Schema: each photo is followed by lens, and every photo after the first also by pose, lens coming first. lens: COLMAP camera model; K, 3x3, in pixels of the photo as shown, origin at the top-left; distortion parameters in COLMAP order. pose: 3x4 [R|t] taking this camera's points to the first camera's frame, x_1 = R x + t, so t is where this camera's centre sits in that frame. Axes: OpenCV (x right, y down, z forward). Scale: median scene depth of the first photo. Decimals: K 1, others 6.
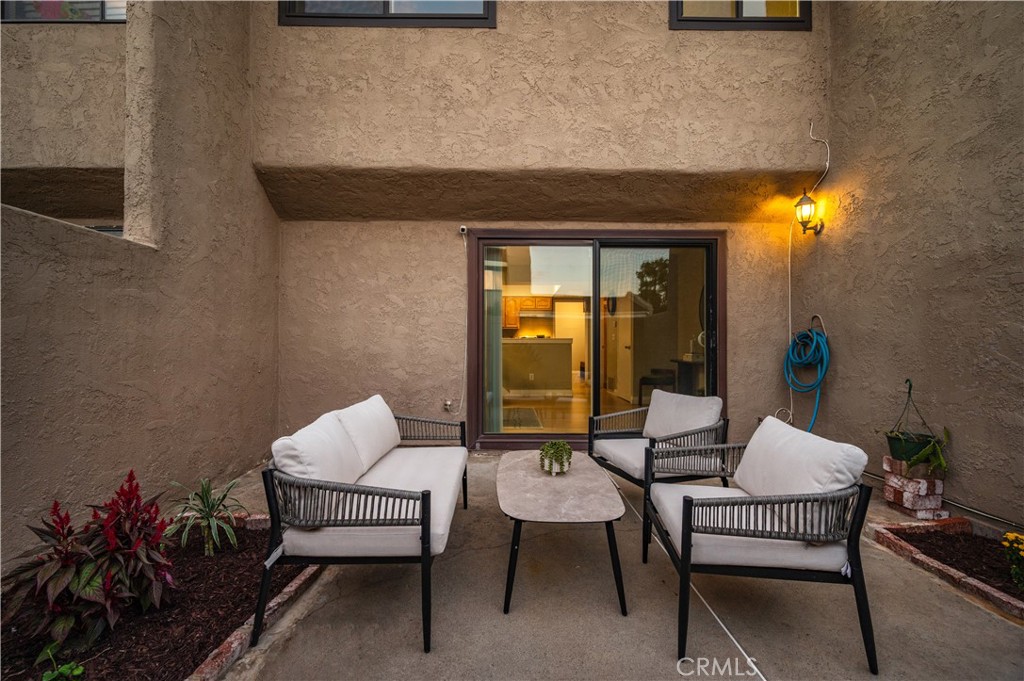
lens RADIAL K [[401.9, 0, 515.4], [0, 401.9, 343.0], [0, 0, 1]] dist [-0.002053, -0.000196]
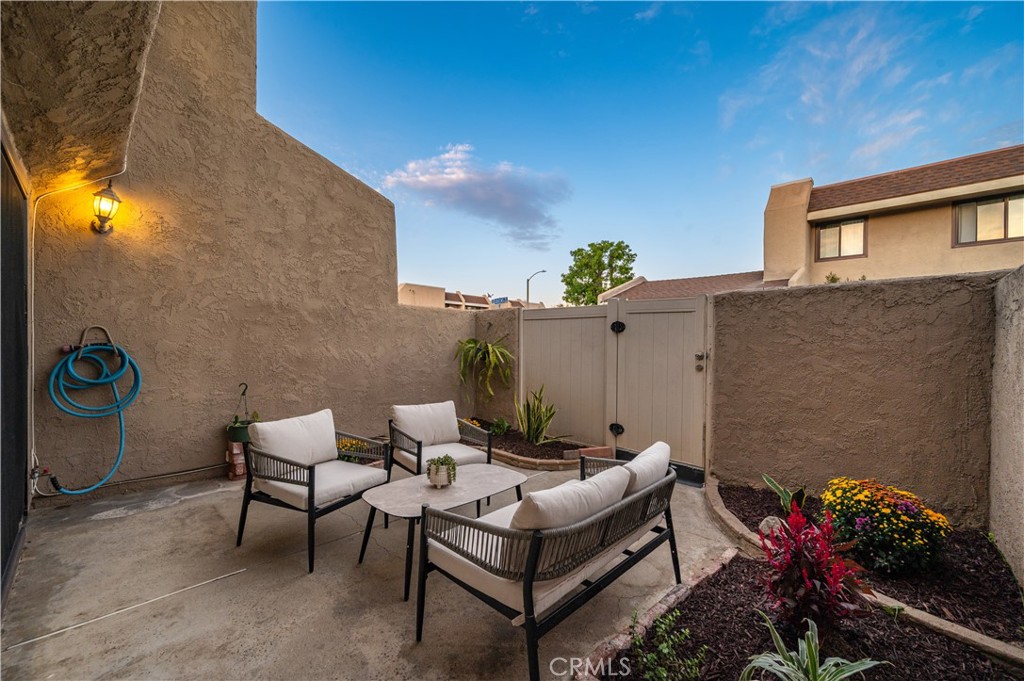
lens RADIAL K [[403.2, 0, 504.3], [0, 403.2, 337.1], [0, 0, 1]] dist [-0.000385, -0.000092]
pose [[-0.706222, -0.000858, 0.707990, -0.508228], [-0.018533, 0.999679, -0.017276, -0.049847], [-0.707748, -0.025322, -0.706011, 1.037520]]
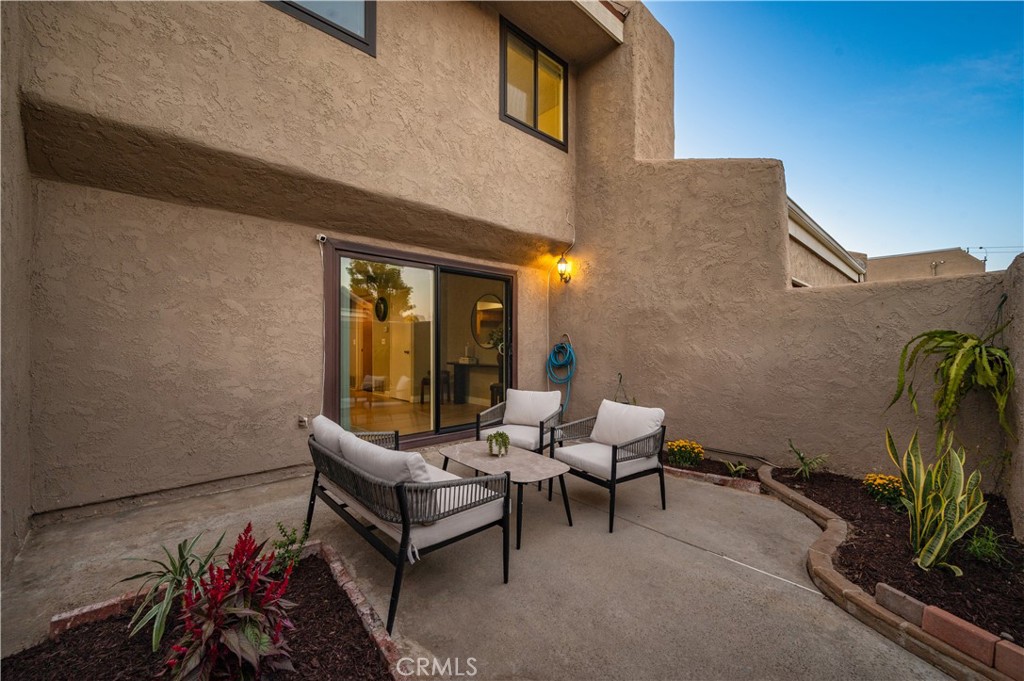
lens RADIAL K [[401.9, 0, 515.4], [0, 401.9, 343.0], [0, 0, 1]] dist [-0.002053, -0.000196]
pose [[0.739408, 0.002391, 0.673253, -0.478161], [-0.007298, 0.999963, 0.004463, -0.041166], [-0.673218, -0.008213, 0.739398, -0.033712]]
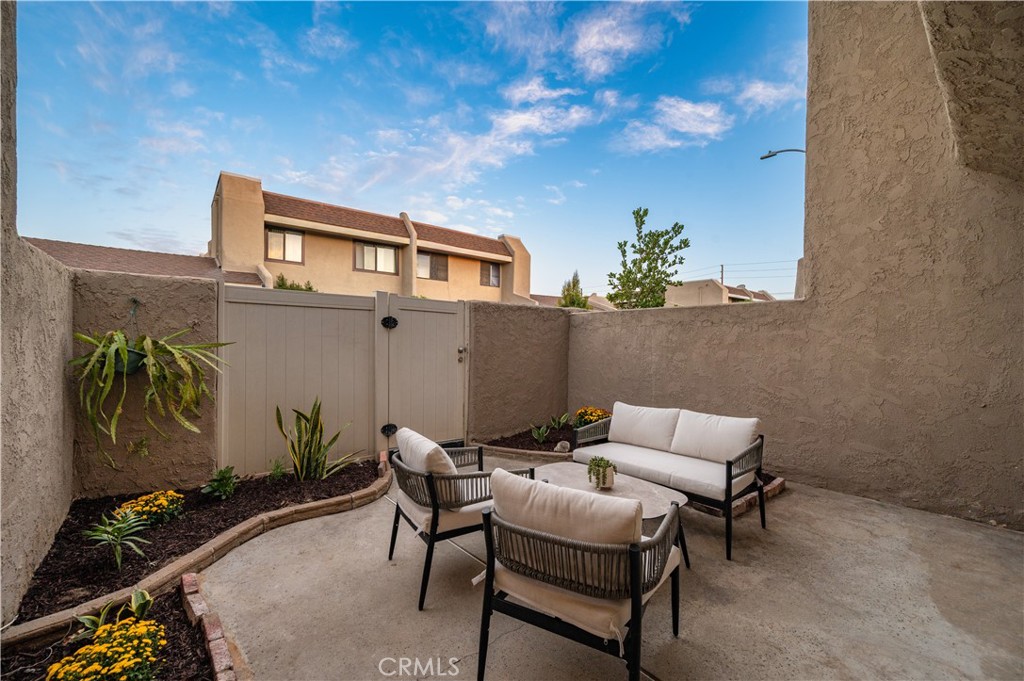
lens RADIAL K [[401.9, 0, 515.4], [0, 401.9, 343.0], [0, 0, 1]] dist [-0.002053, -0.000196]
pose [[-0.791775, -0.006352, -0.610780, 0.593020], [-0.005816, 0.999979, -0.002859, -0.047600], [0.610786, 0.001289, -0.791795, 1.069315]]
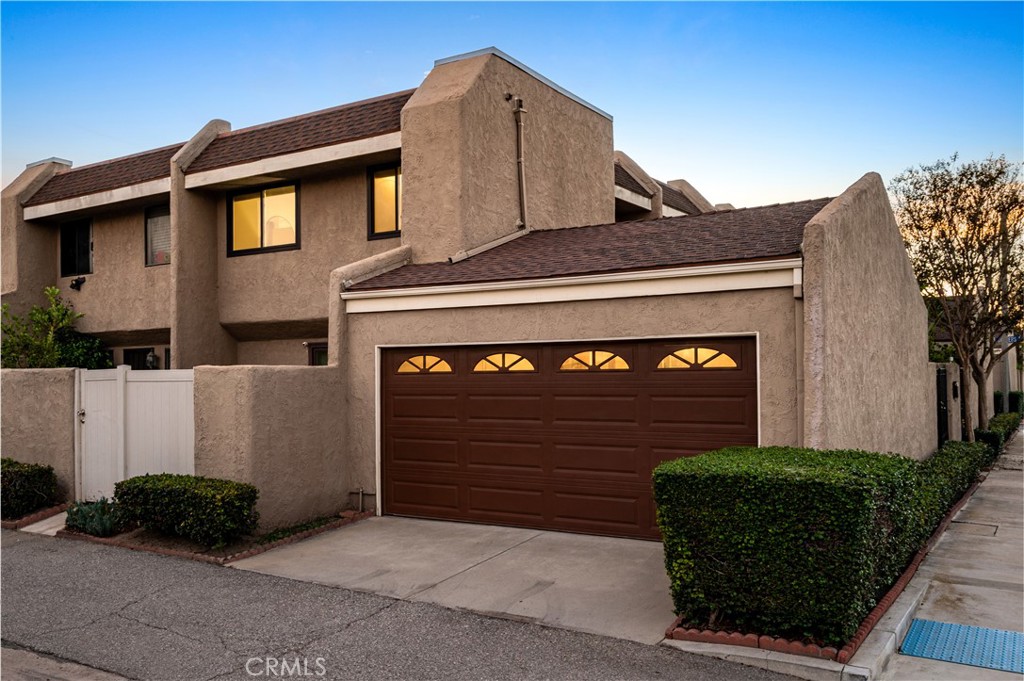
lens RADIAL K [[838.4, 0, 512.0], [0, 838.4, 340.5], [0, 0, 1]] dist [-0.002253, -0.000882]
pose [[0.848744, -0.024909, -0.528217, 2.980548], [0.017375, 0.999664, -0.019223, -0.228172], [0.528519, 0.007138, 0.848892, -1.945406]]
